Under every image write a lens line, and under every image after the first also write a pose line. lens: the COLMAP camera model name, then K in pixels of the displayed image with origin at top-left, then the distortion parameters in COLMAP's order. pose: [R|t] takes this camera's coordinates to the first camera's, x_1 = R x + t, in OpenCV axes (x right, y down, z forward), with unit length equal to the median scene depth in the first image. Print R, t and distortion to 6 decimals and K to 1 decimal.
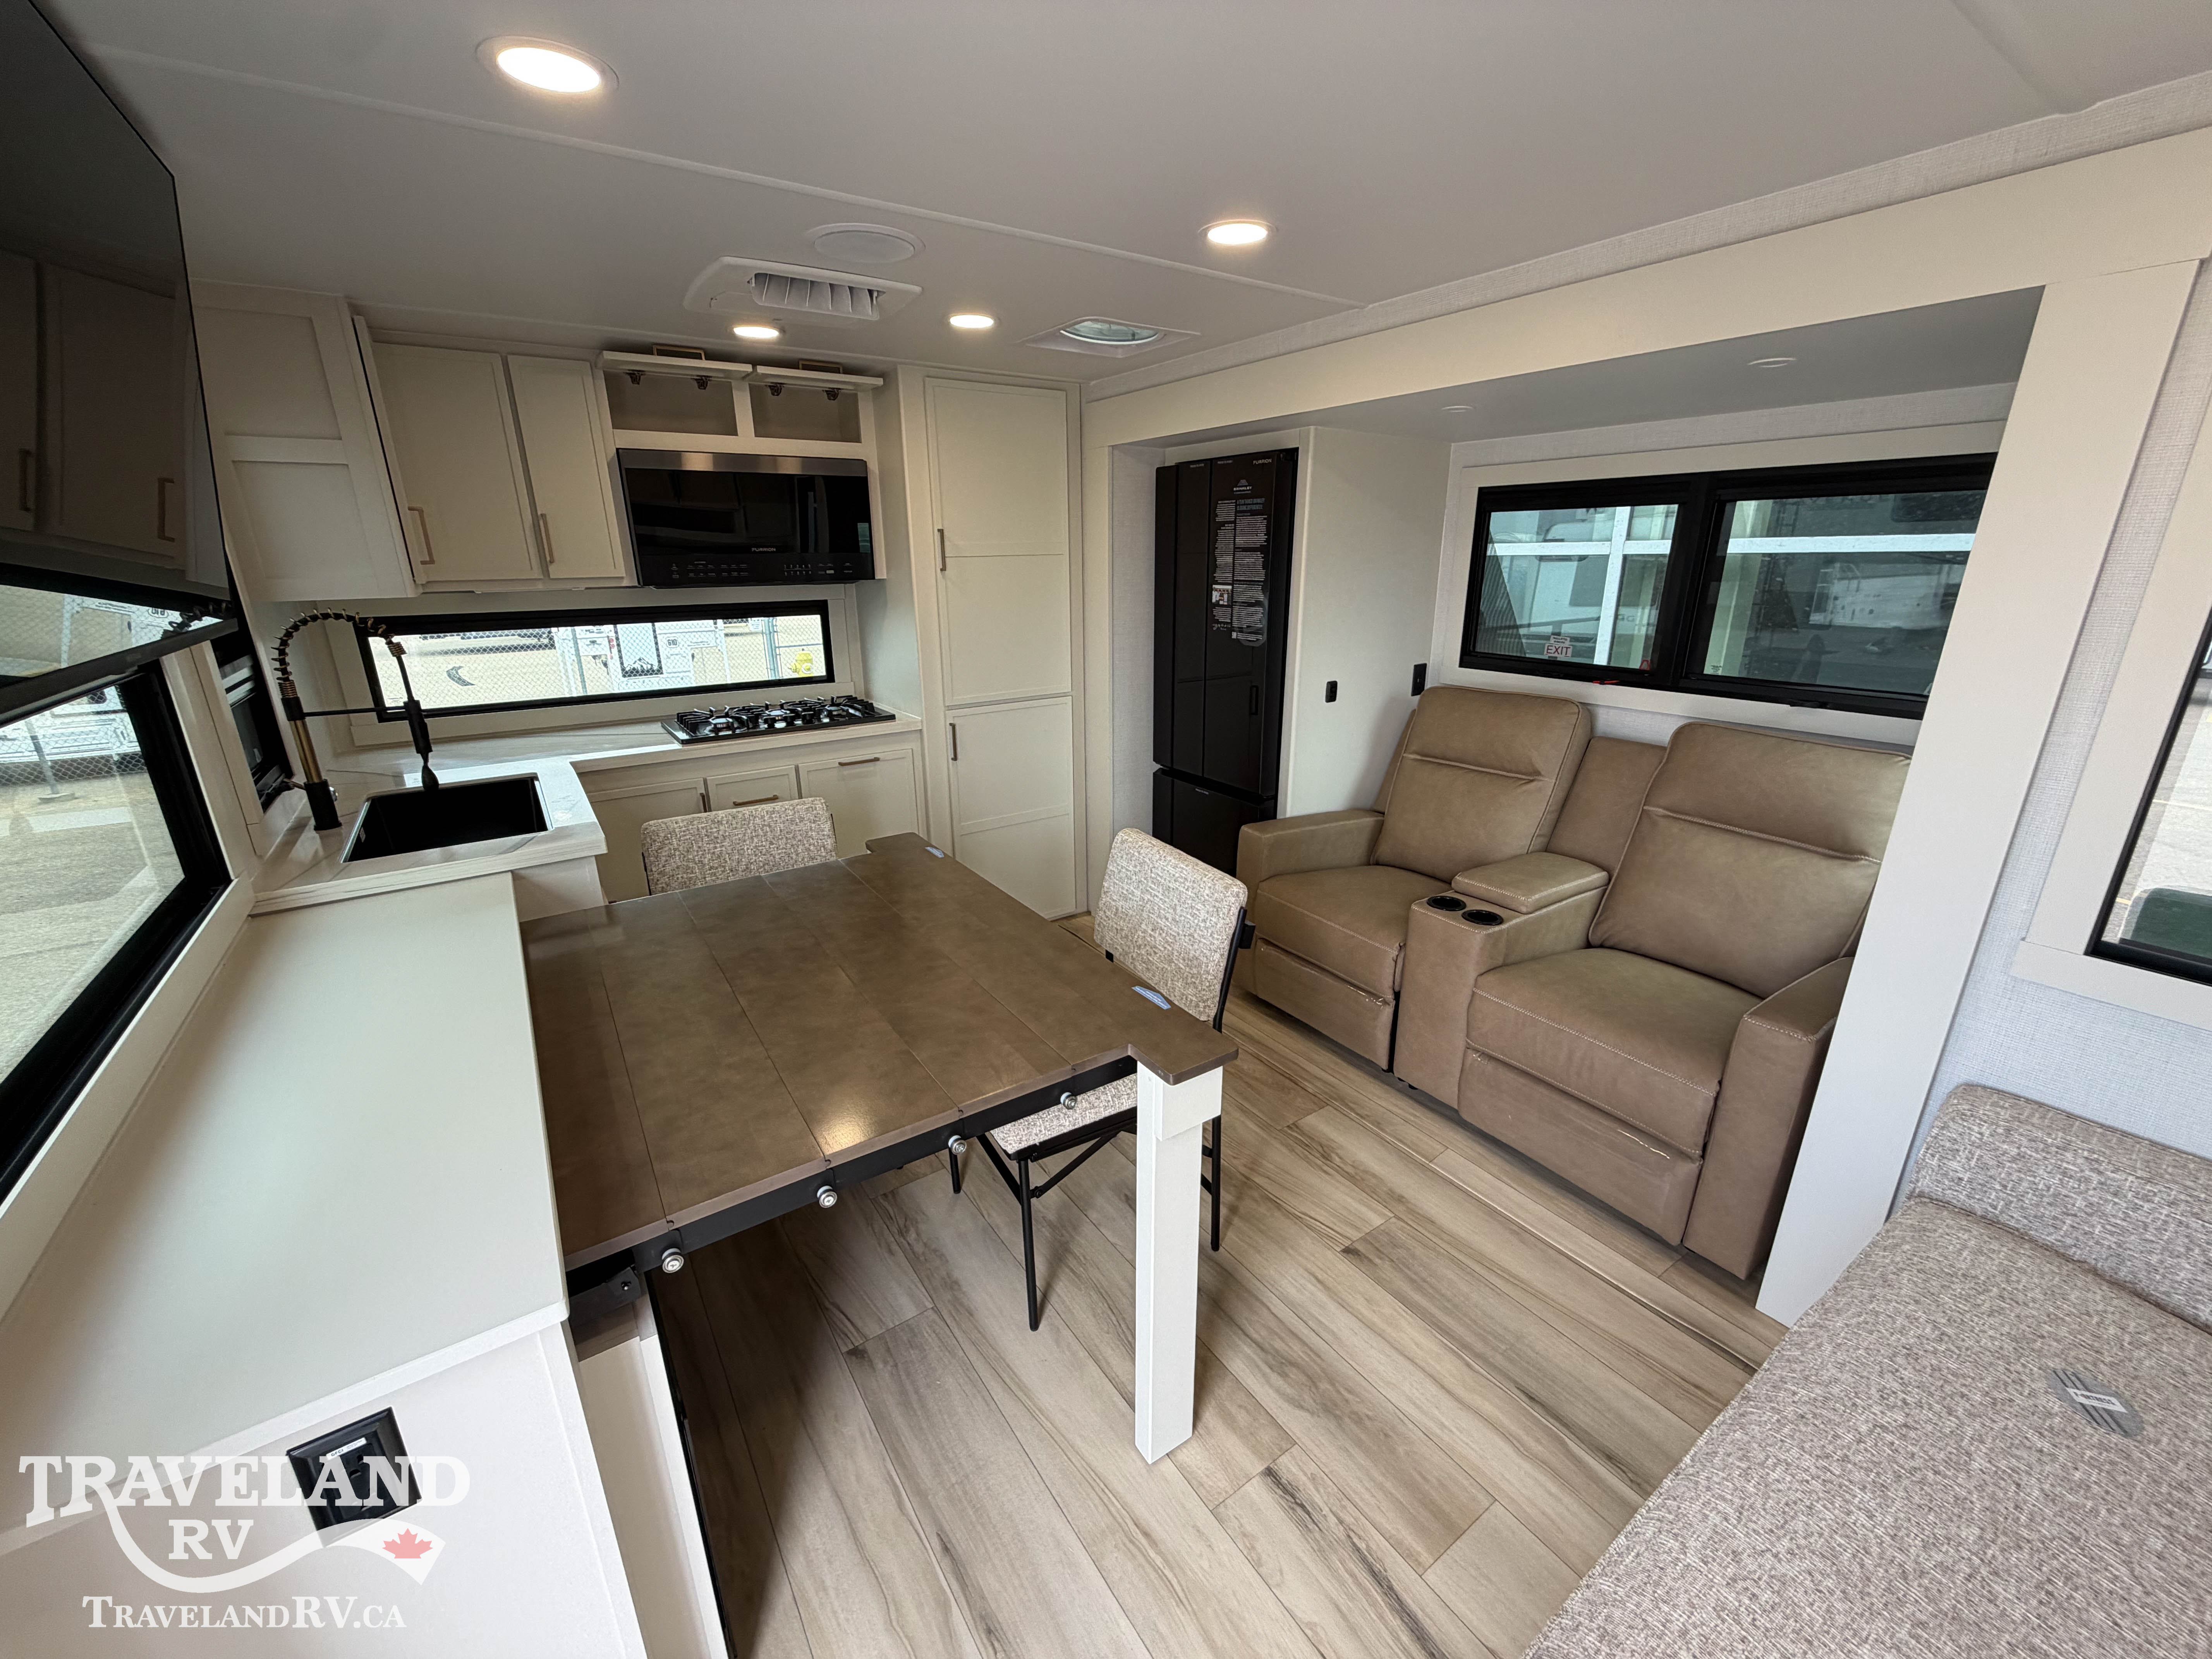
lens RADIAL K [[879.5, 0, 1099.0], [0, 879.5, 830.8], [0, 0, 1]] dist [0.001073, -0.000501]
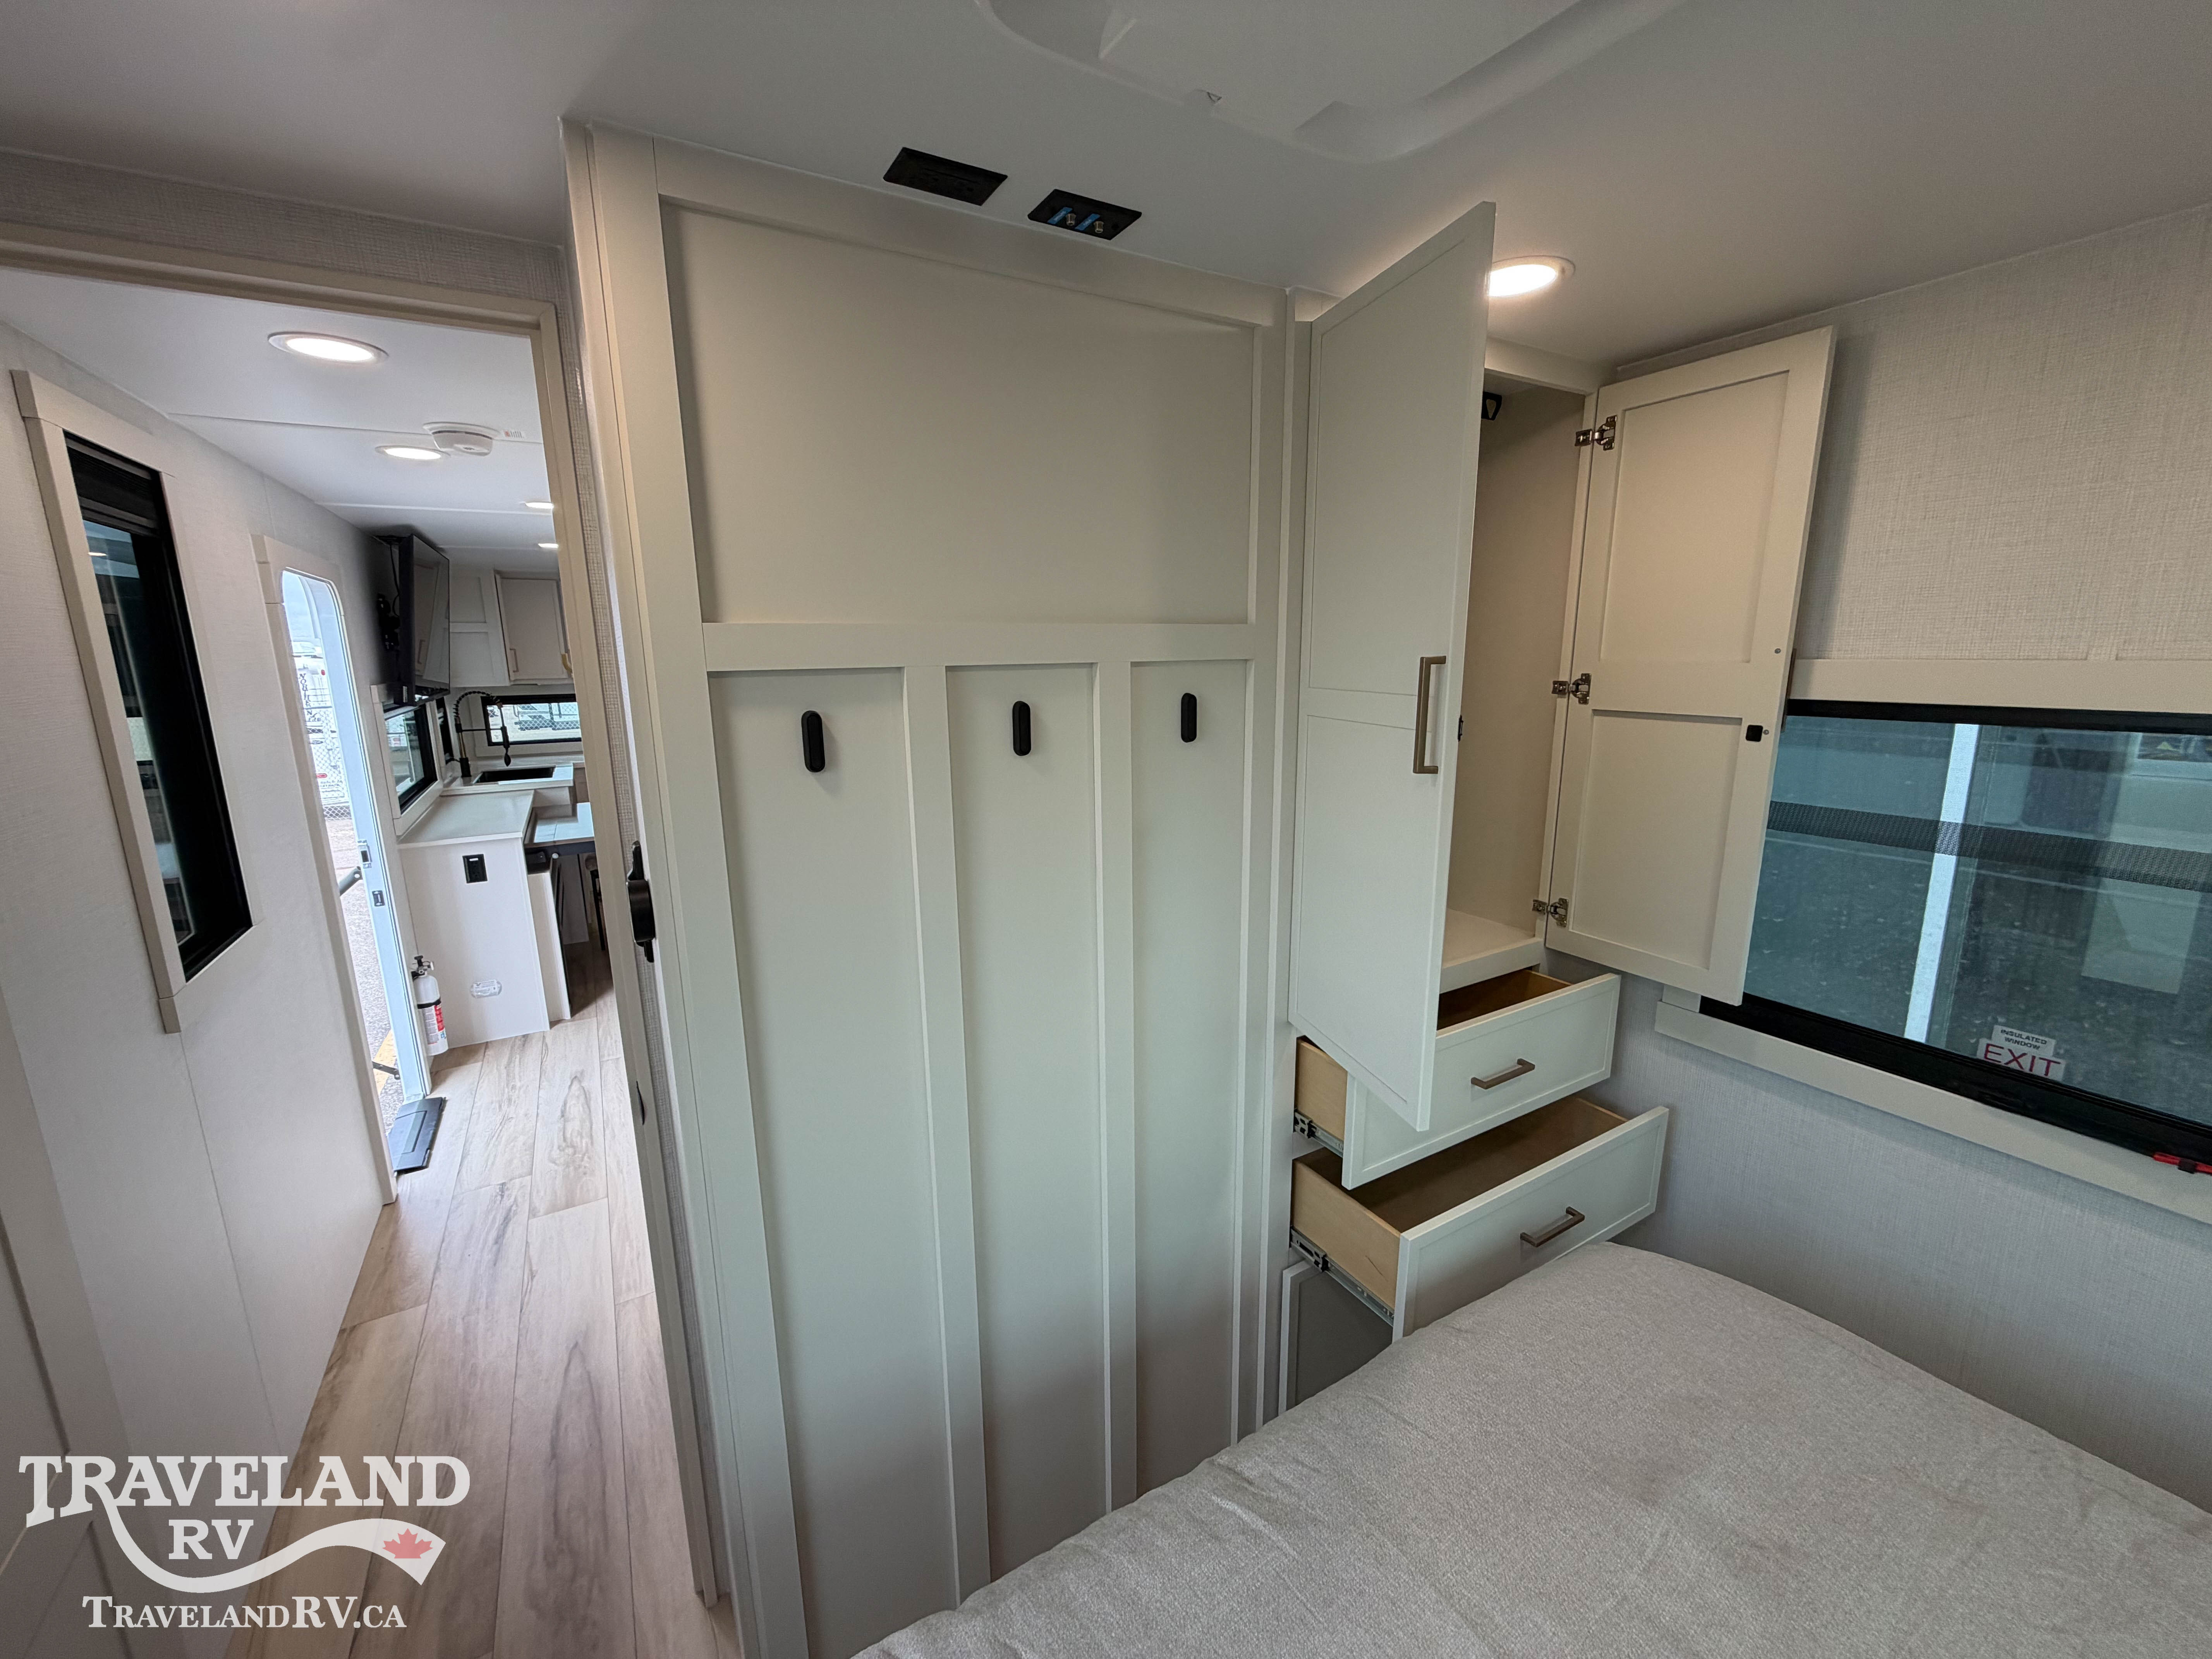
lens RADIAL K [[879.5, 0, 1099.0], [0, 879.5, 830.8], [0, 0, 1]] dist [0.001073, -0.000501]
pose [[0.997758, 0.010508, -0.066093, 0.936242], [-0.017643, 0.993959, -0.108323, 0.340844], [0.064556, 0.109246, 0.991916, -1.164918]]
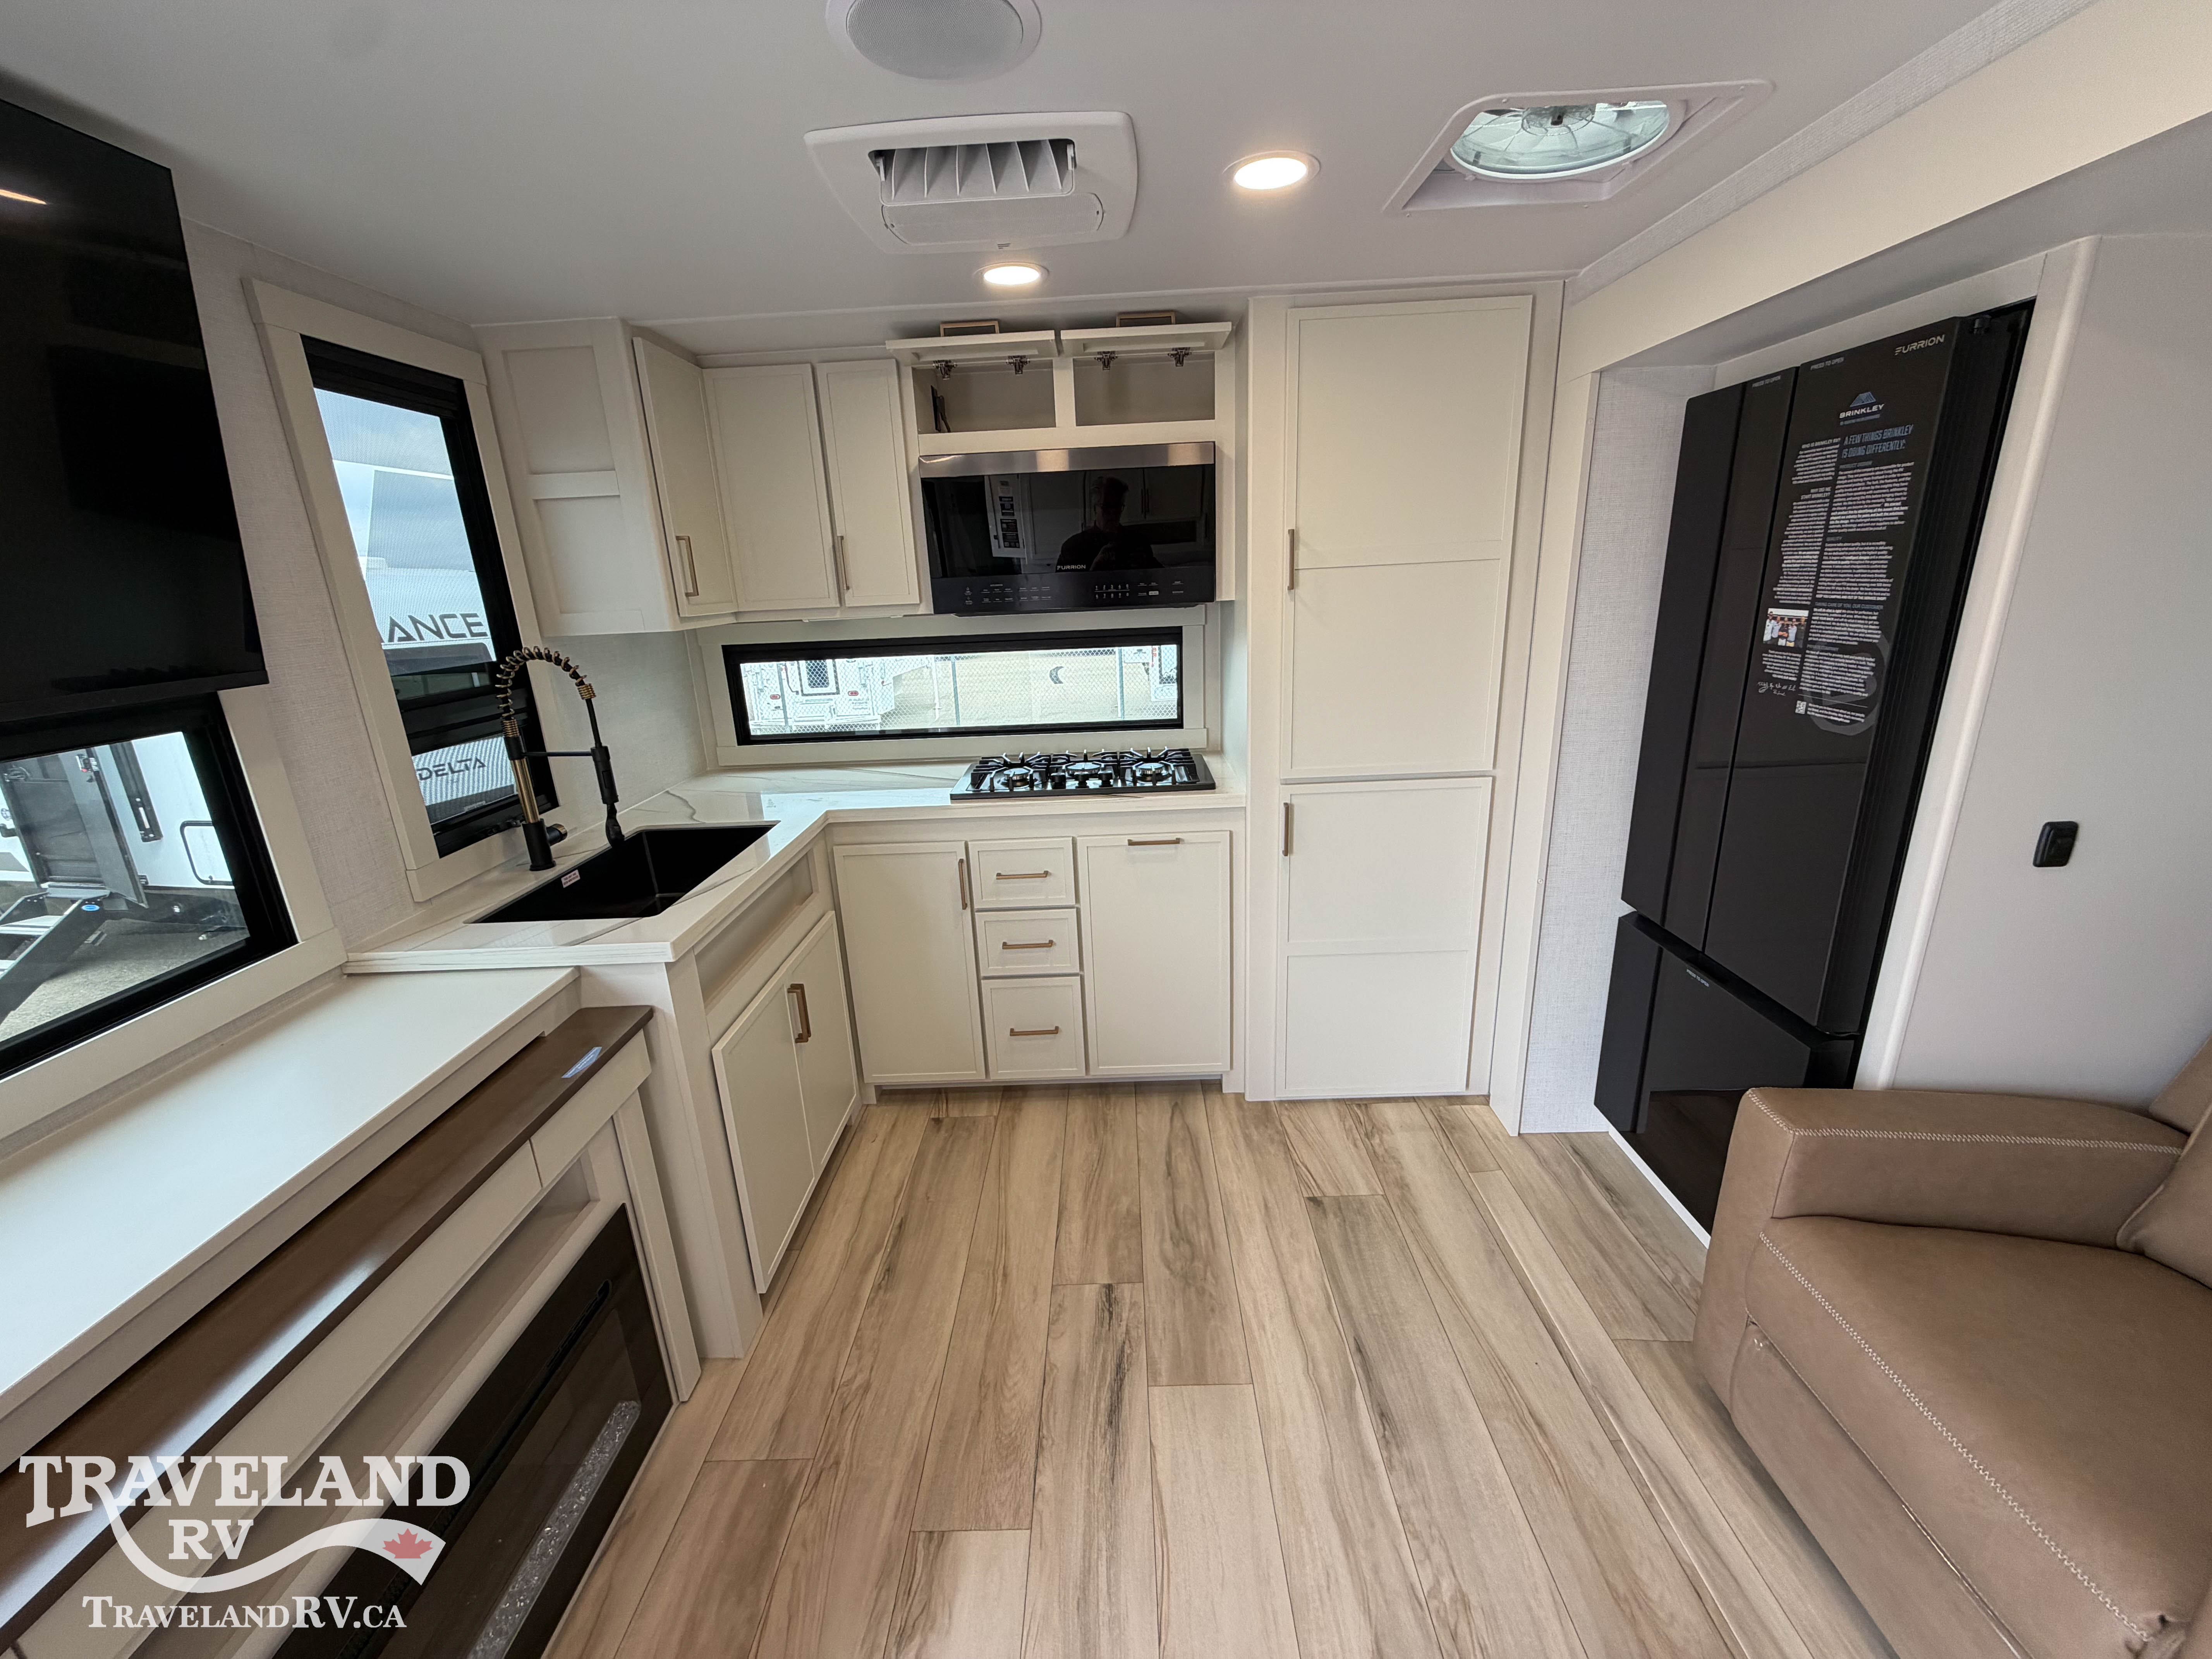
lens RADIAL K [[879.5, 0, 1099.0], [0, 879.5, 830.8], [0, 0, 1]] dist [0.001073, -0.000501]
pose [[0.817782, 0.137411, -0.558884, 0.156624], [-0.141942, 0.989237, 0.035526, -0.152135], [0.557751, 0.050276, 0.828485, 0.483454]]
